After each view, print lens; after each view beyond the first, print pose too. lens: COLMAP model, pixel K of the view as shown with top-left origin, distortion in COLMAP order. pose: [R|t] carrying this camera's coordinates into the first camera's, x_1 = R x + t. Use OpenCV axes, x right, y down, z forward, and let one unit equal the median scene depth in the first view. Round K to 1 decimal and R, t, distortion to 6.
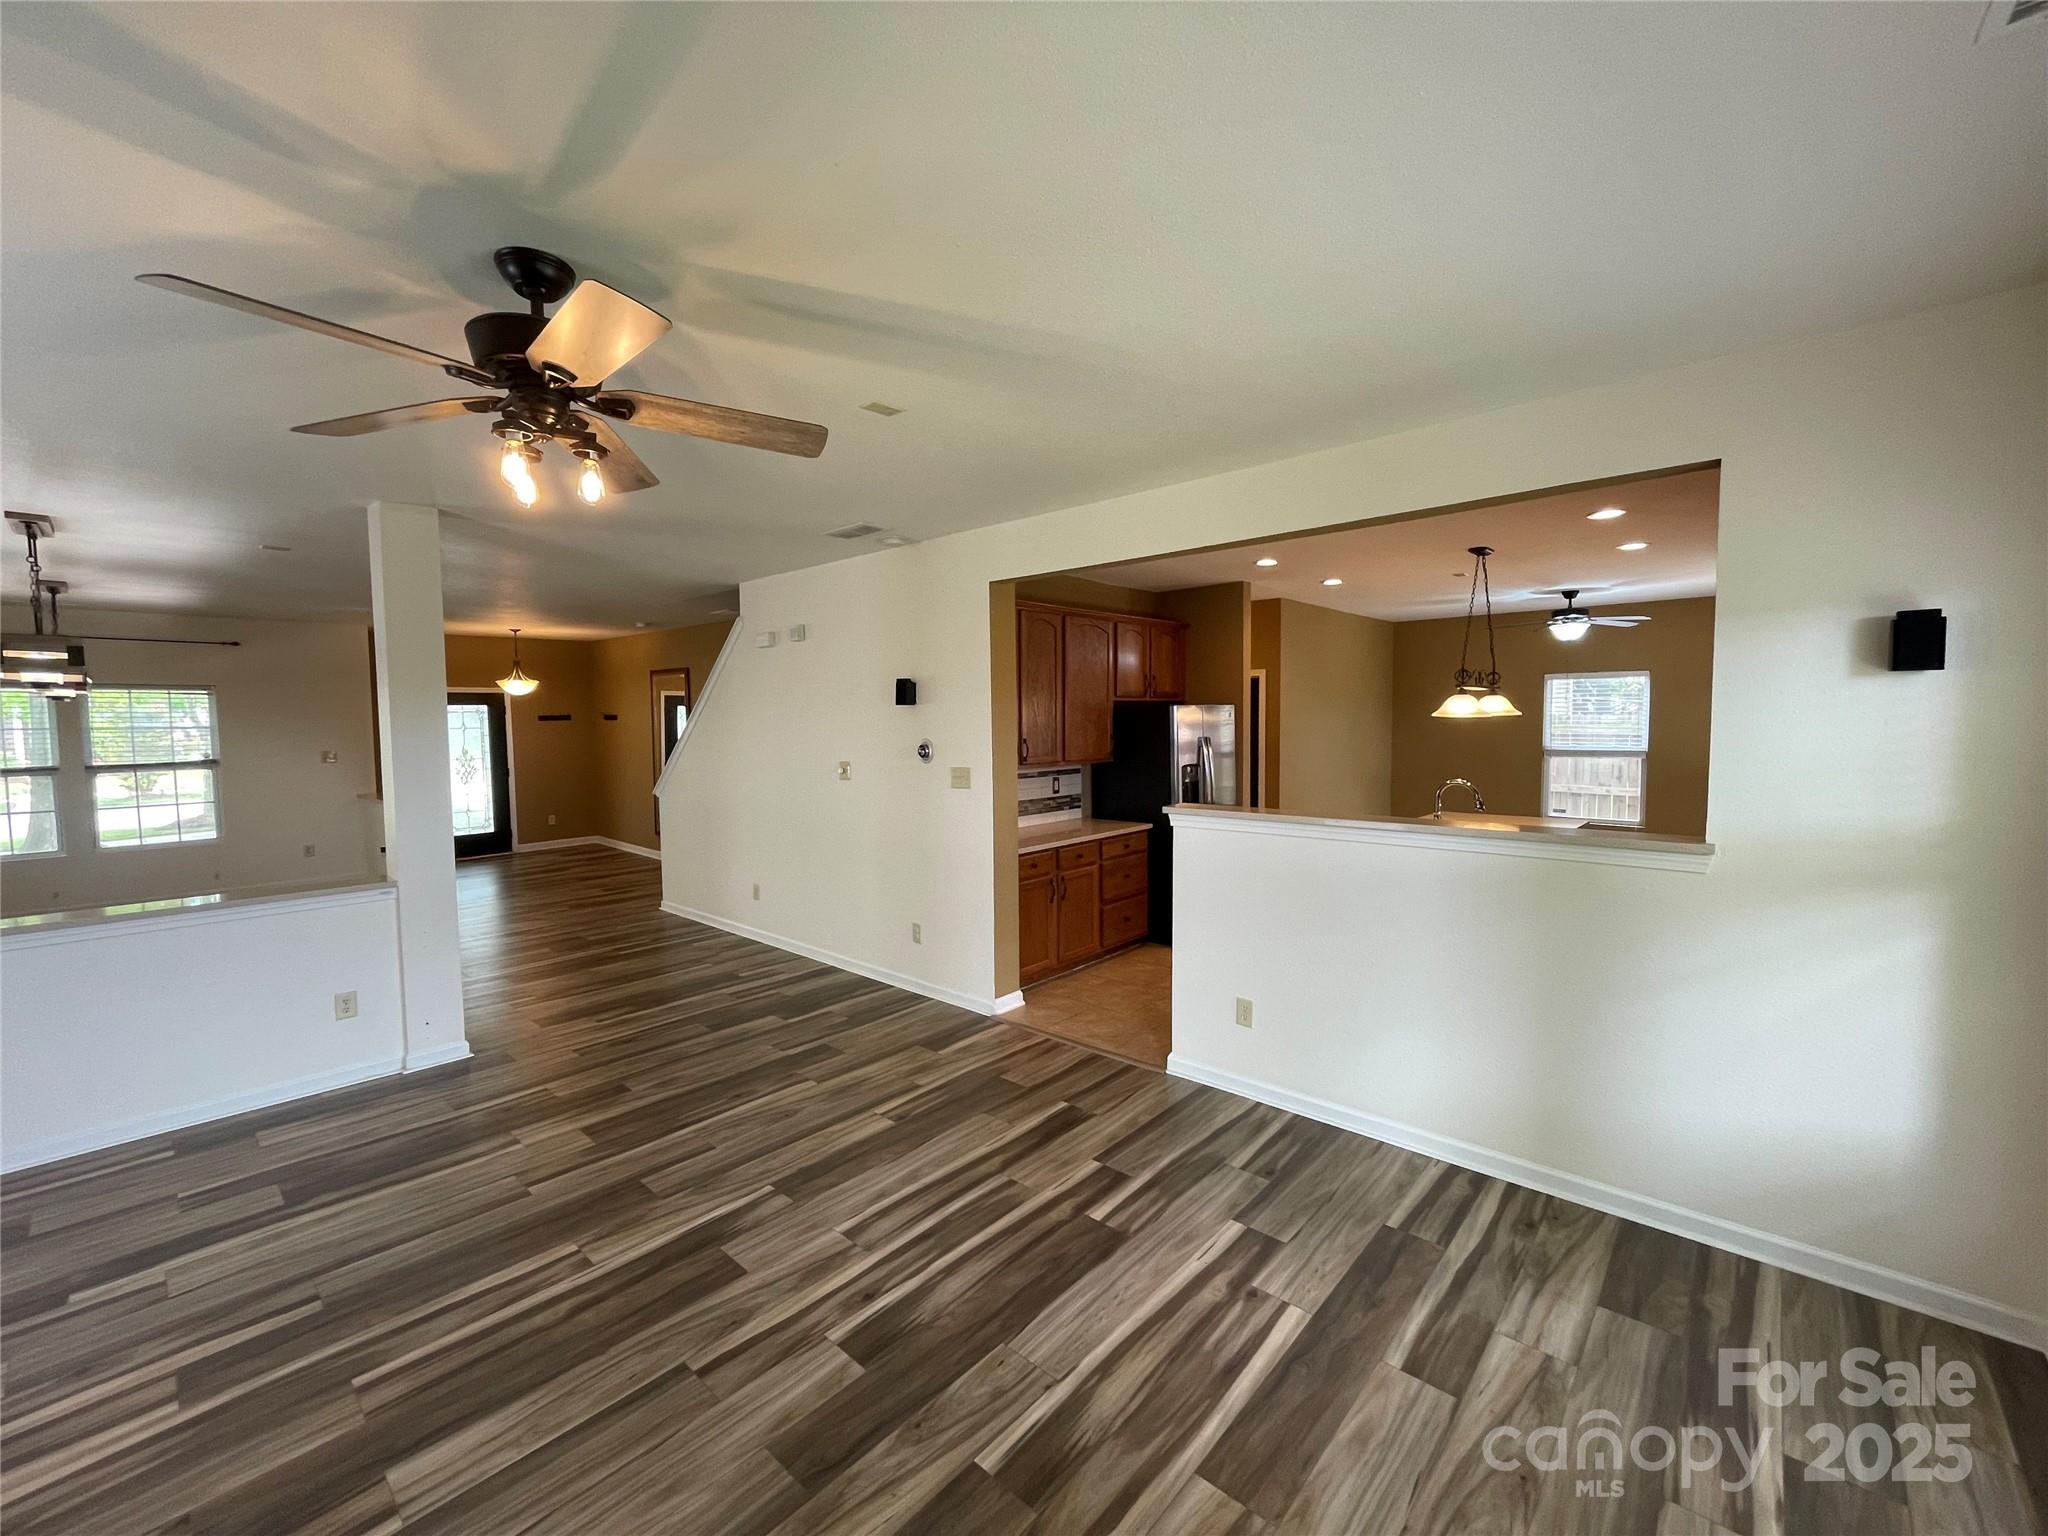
lens RADIAL K [[831.9, 0, 1022.7], [0, 831.9, 764.1], [0, 0, 1]] dist [-0.003407, -0.000115]
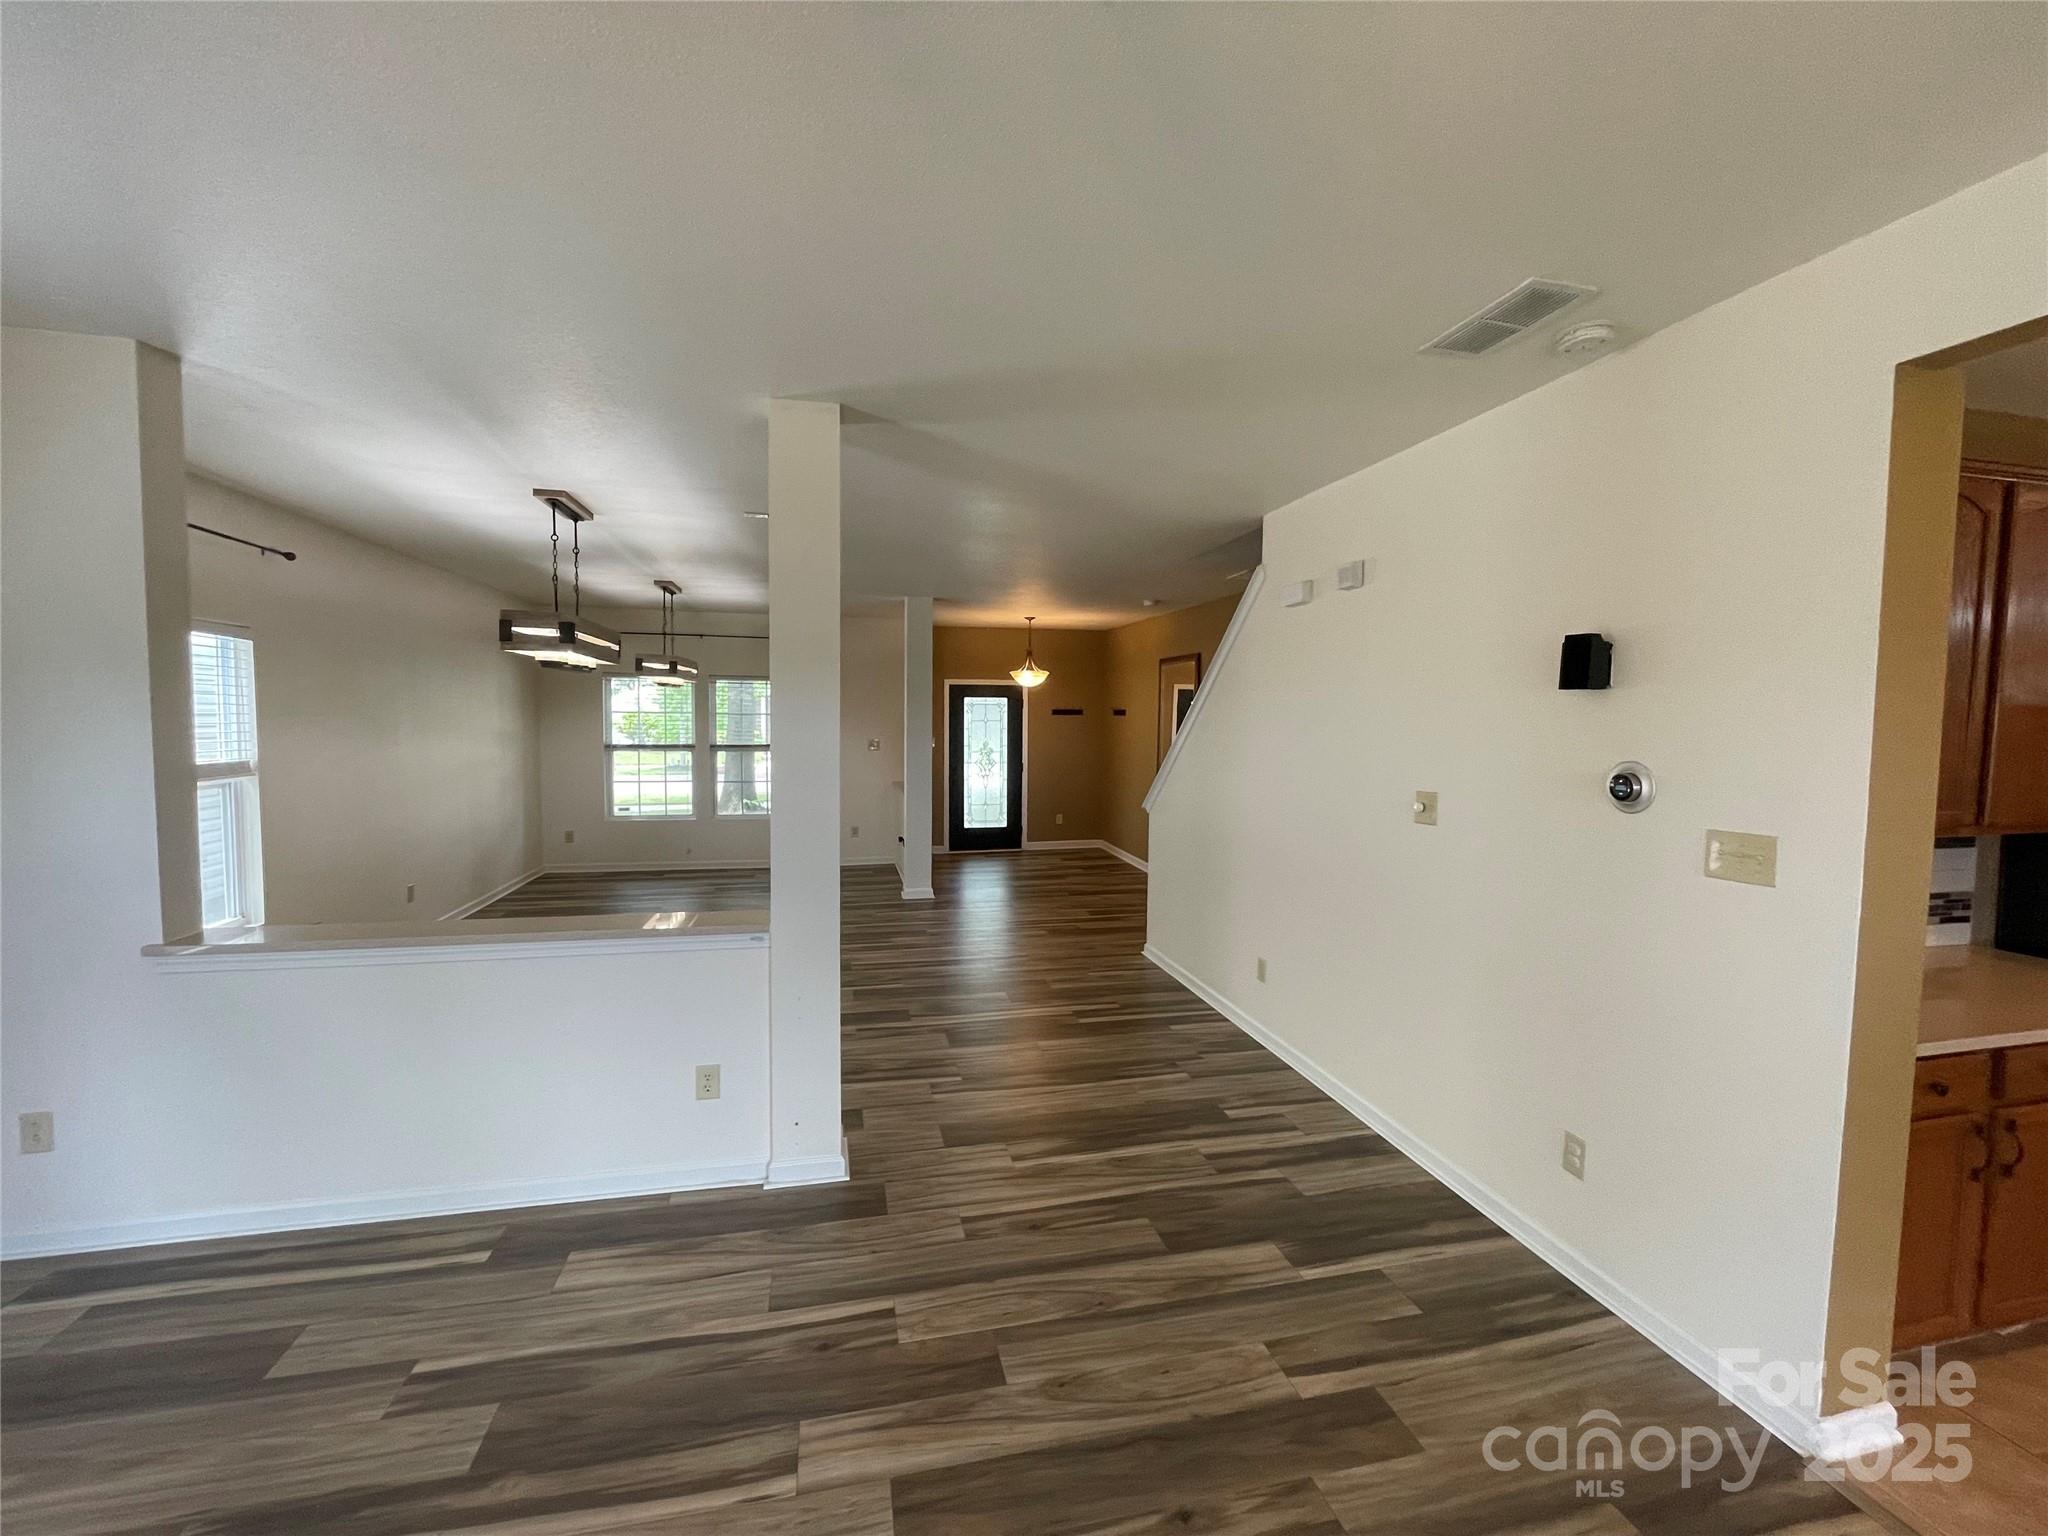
lens RADIAL K [[831.9, 0, 1022.7], [0, 831.9, 764.1], [0, 0, 1]] dist [-0.003407, -0.000115]
pose [[0.819313, 0.052282, -0.570958, -0.123239], [-0.053169, 0.998471, 0.015132, -0.016785], [0.570876, 0.017960, 0.820840, 0.397533]]
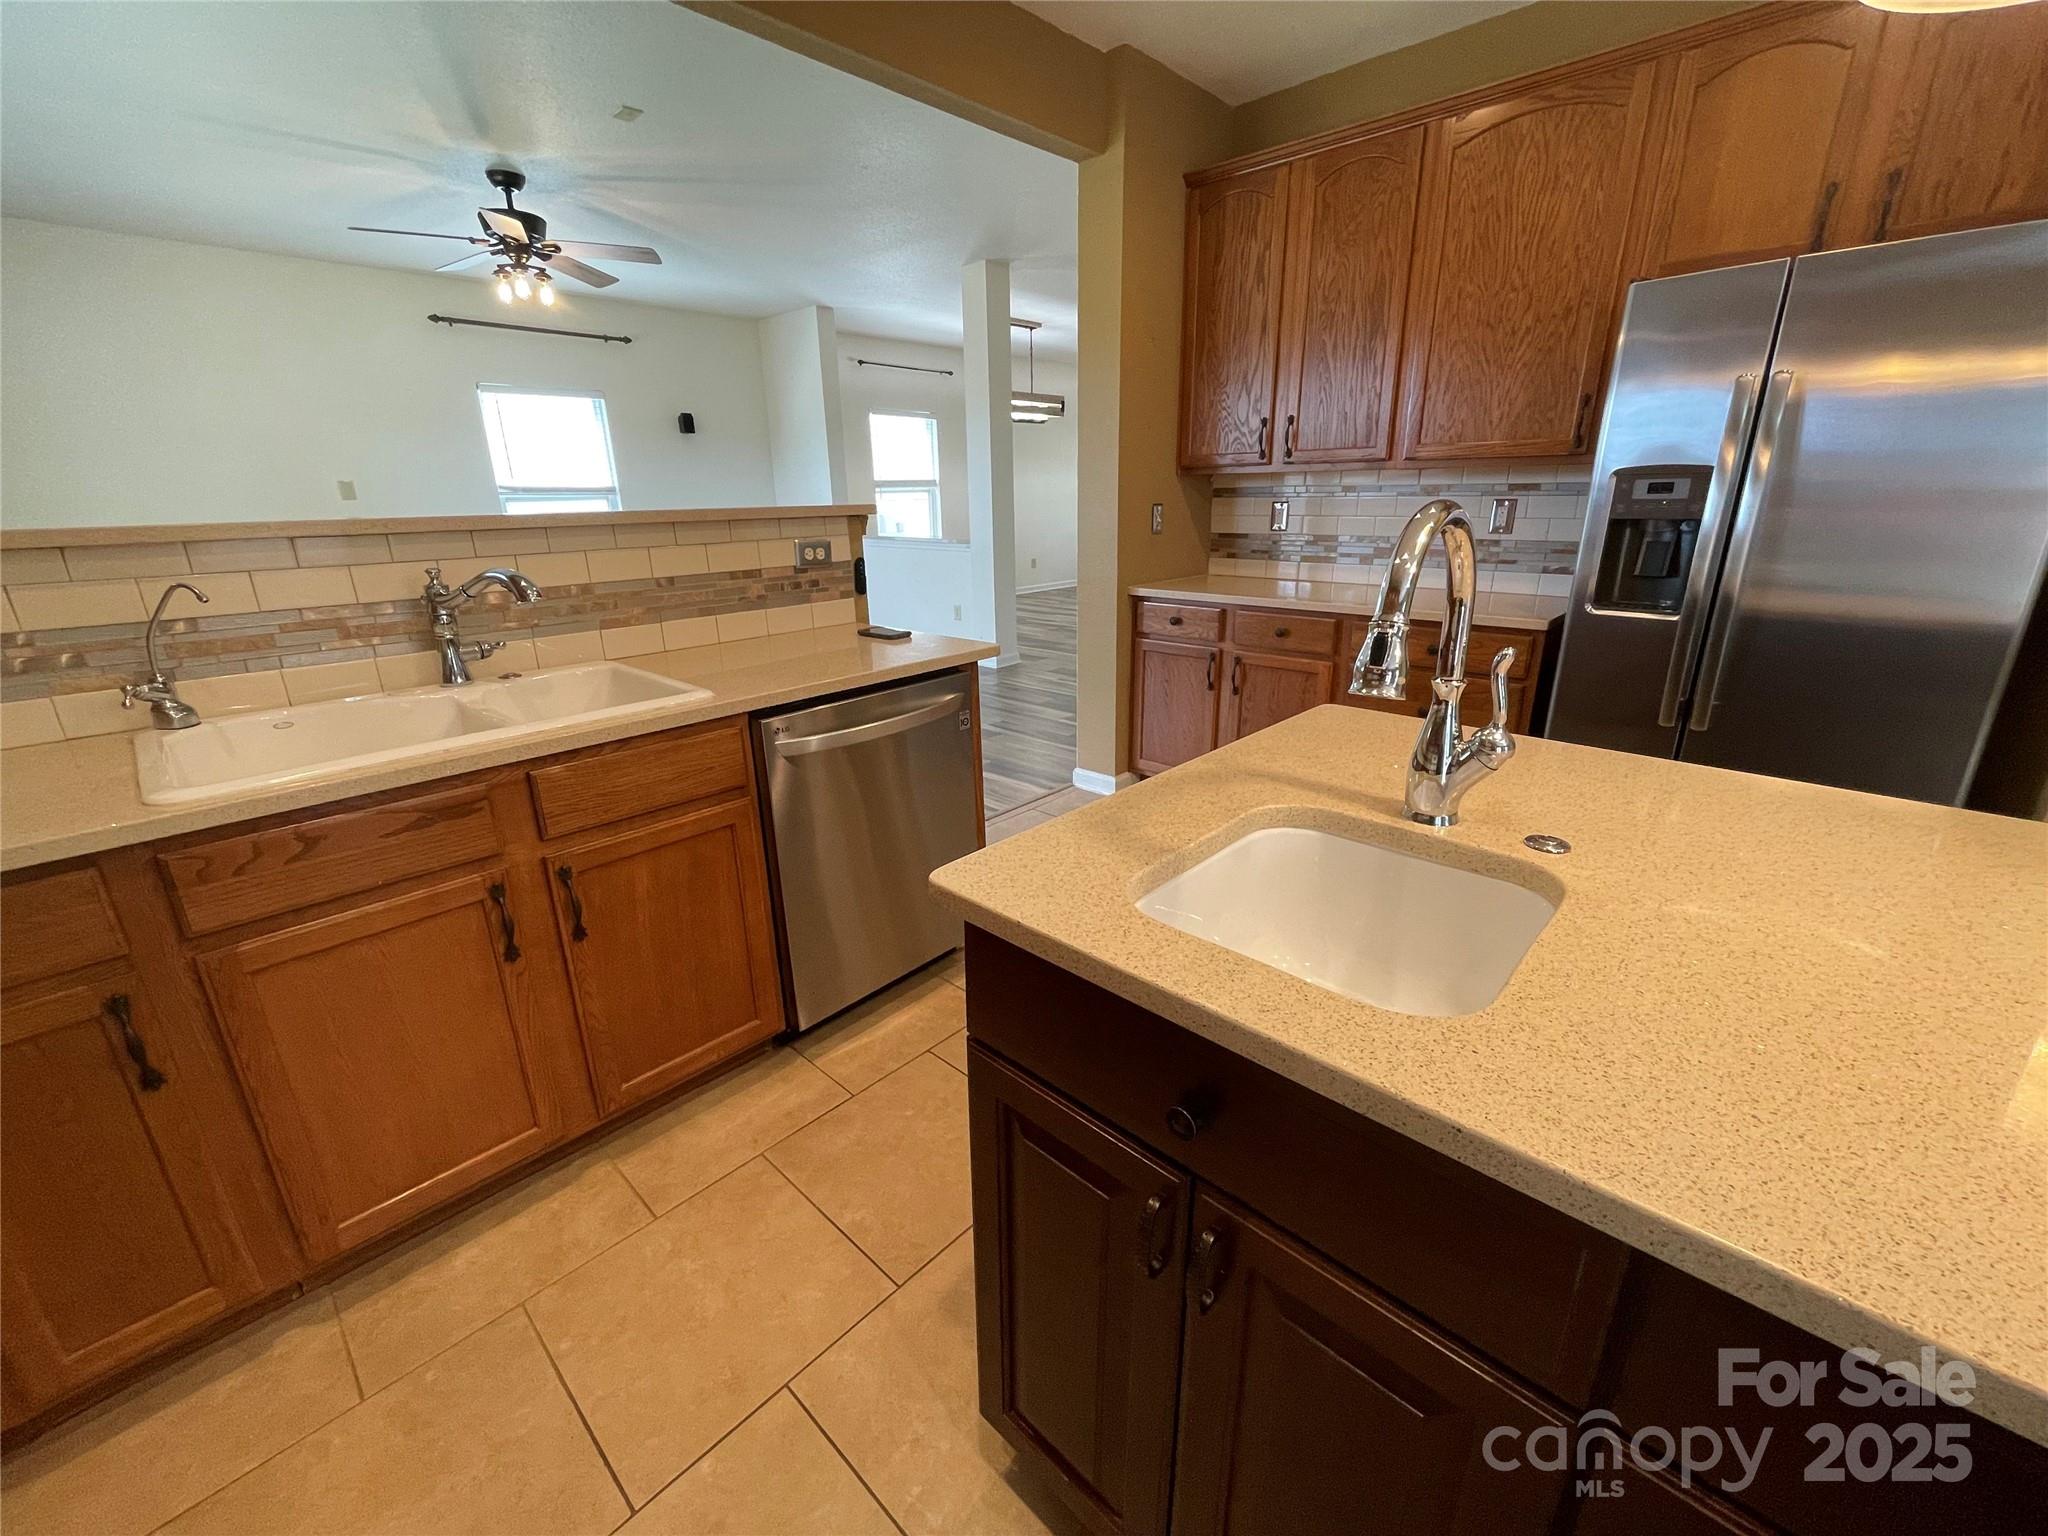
lens RADIAL K [[831.9, 0, 1022.7], [0, 831.9, 764.1], [0, 0, 1]] dist [-0.003407, -0.000115]
pose [[-0.021404, 0.325193, -0.945405, 0.649034], [-0.045198, 0.944340, 0.325850, 0.019305], [0.998749, 0.049705, -0.005514, 0.852910]]
